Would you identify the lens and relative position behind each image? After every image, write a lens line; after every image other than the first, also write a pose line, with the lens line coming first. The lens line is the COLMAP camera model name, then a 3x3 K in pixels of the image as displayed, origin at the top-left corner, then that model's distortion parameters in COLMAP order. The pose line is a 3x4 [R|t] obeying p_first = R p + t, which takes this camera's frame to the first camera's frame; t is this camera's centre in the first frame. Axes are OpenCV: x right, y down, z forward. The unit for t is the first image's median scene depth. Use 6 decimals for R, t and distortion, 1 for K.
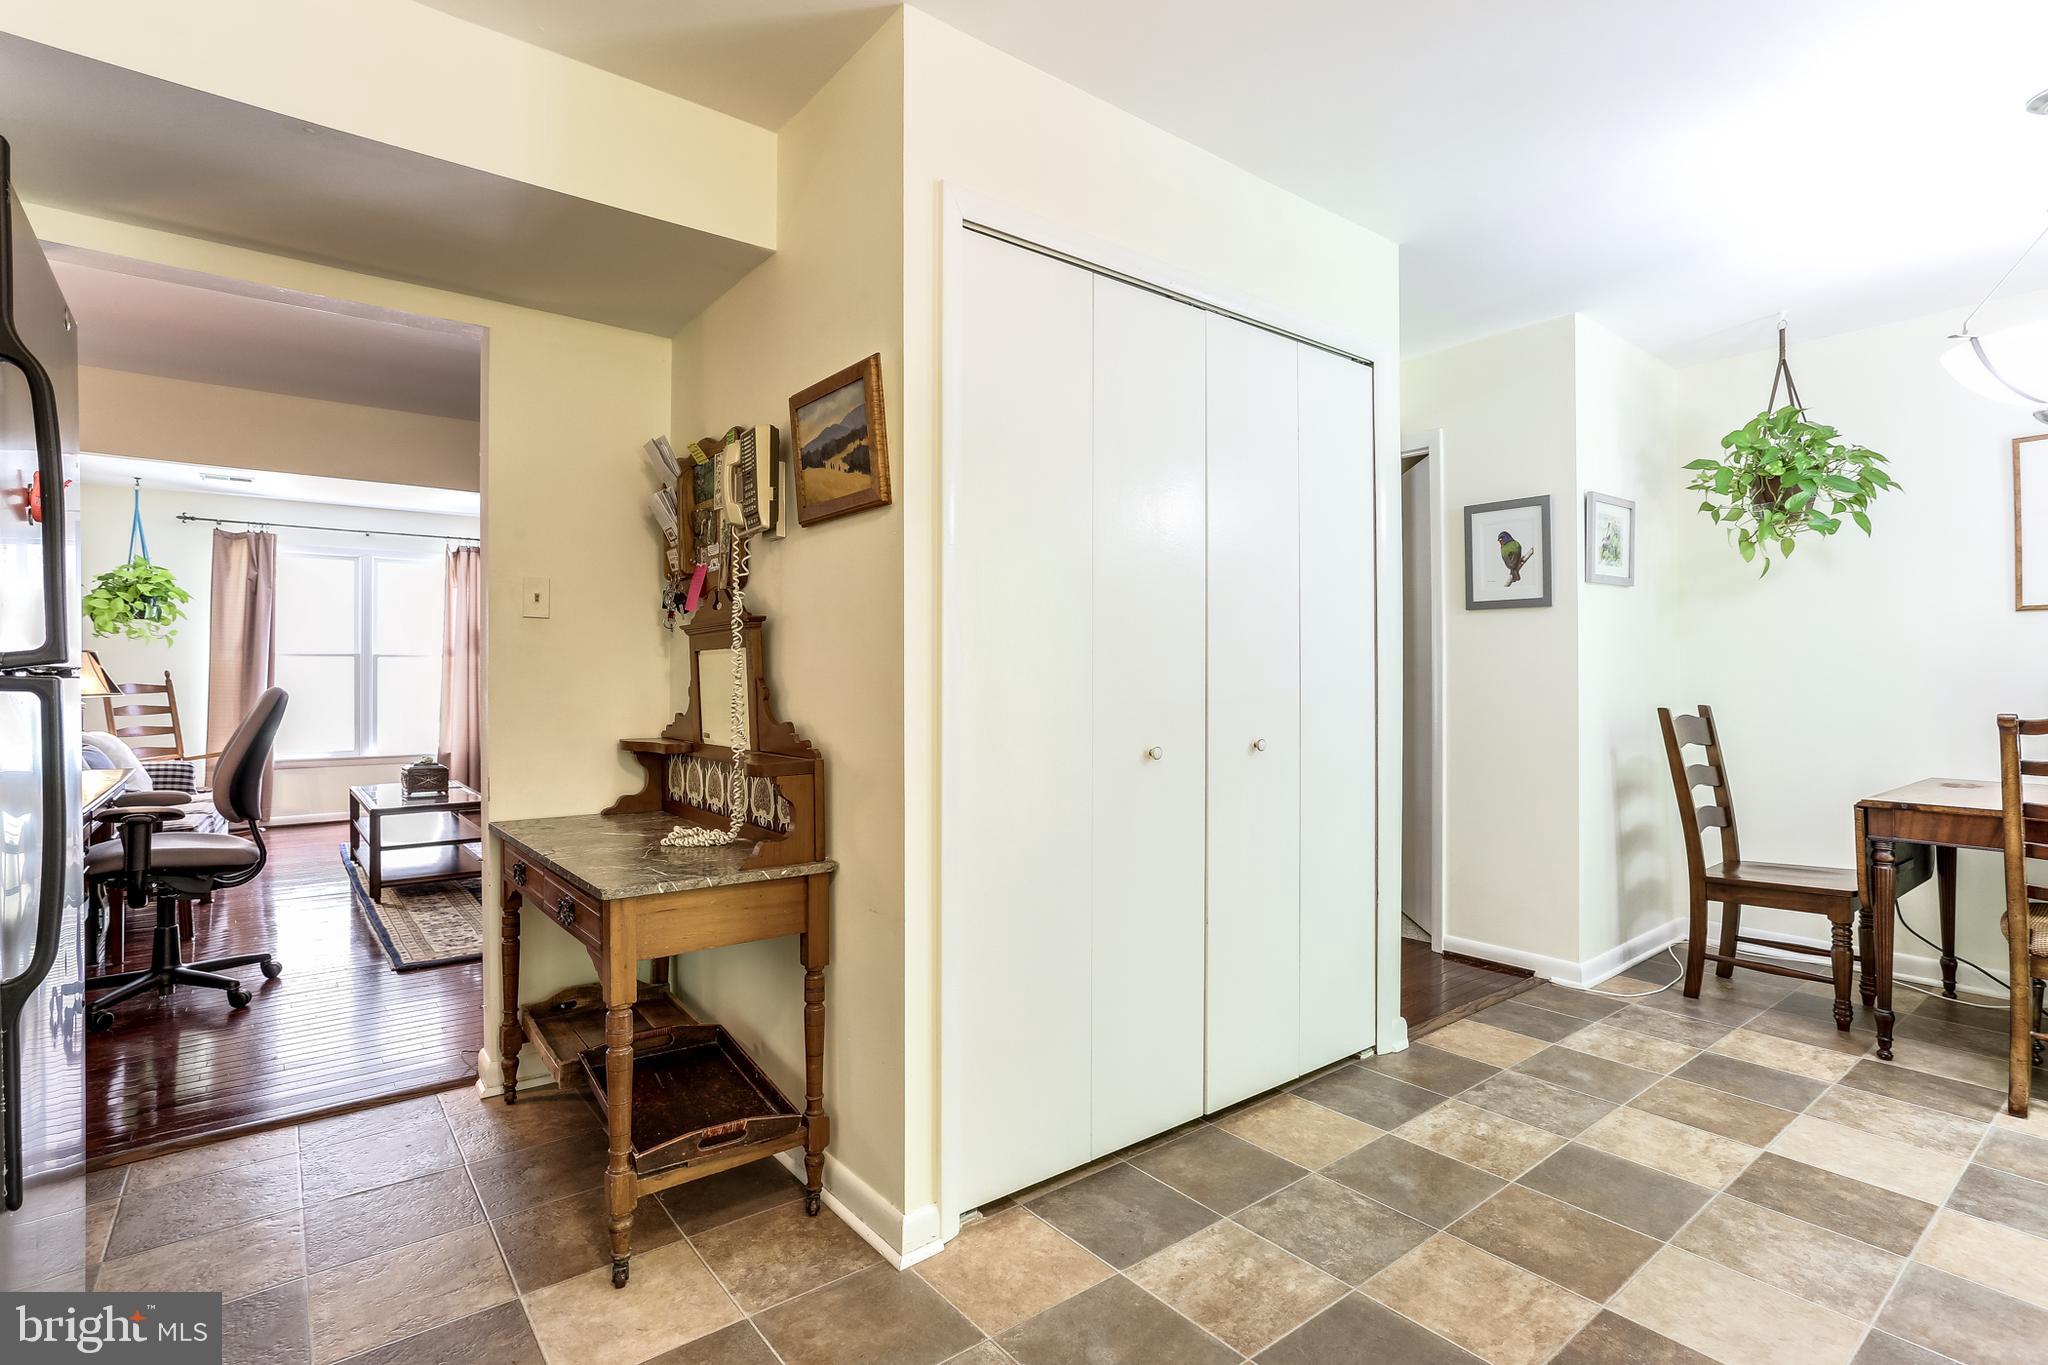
lens RADIAL K [[969.9, 0, 1023.9], [0, 969.9, 668.4], [0, 0, 1]] dist [-0.040535, 0.021851]
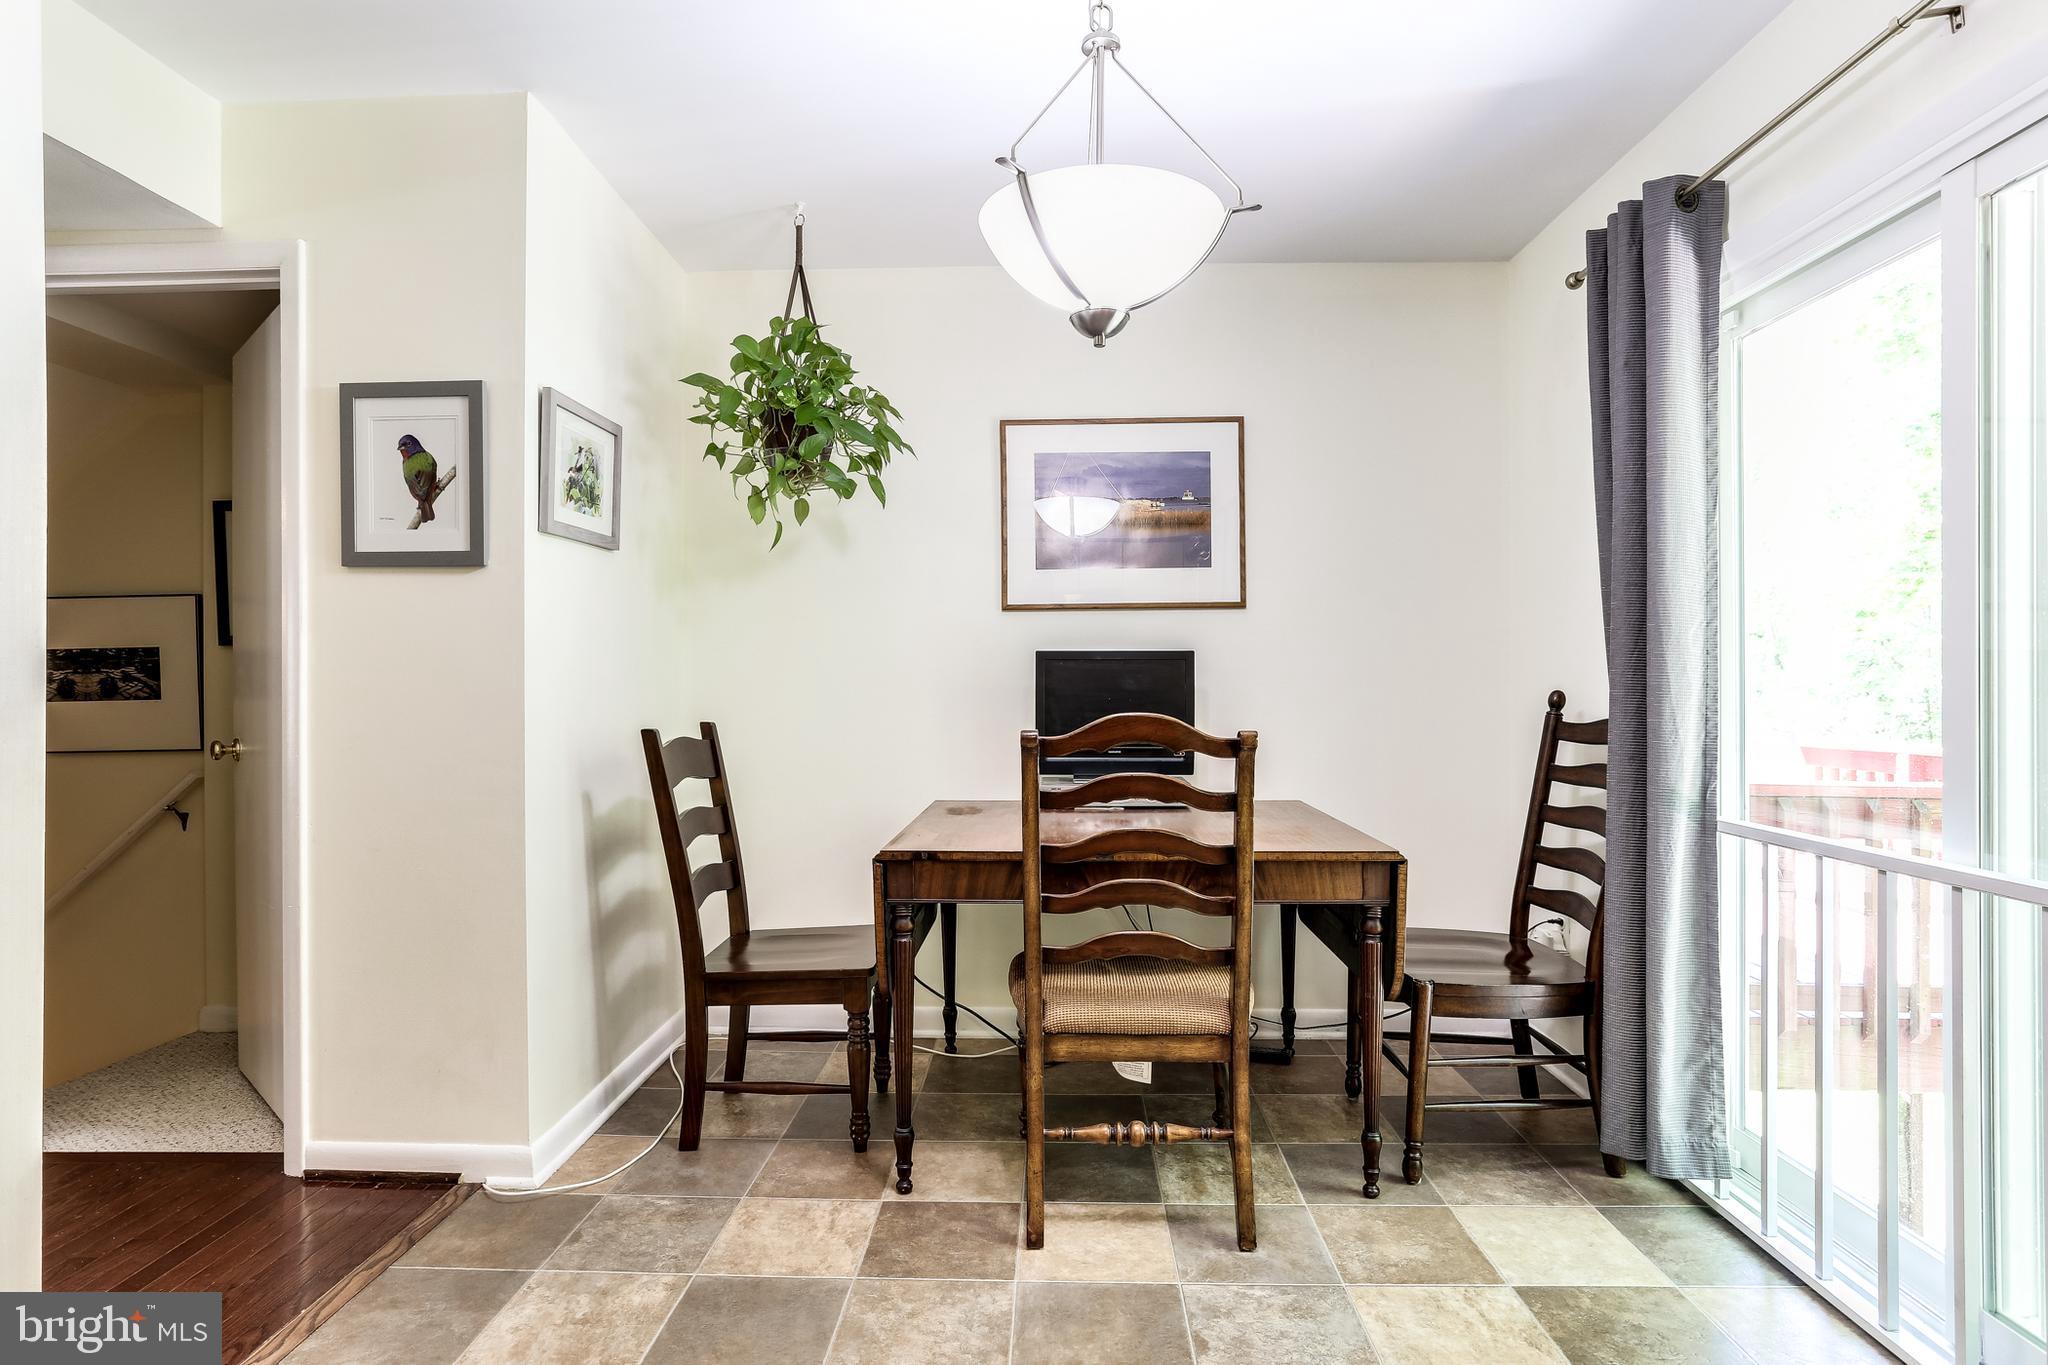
lens RADIAL K [[1058.1, 0, 1024.0], [0, 1058.1, 682.5], [0, 0, 1]] dist [-0.051268, 0.036595]
pose [[0.638937, -0.001233, 0.769258, 0.276287], [-0.003729, 0.999982, 0.004700, 0.004260], [-0.769250, -0.005872, 0.638920, 0.336288]]
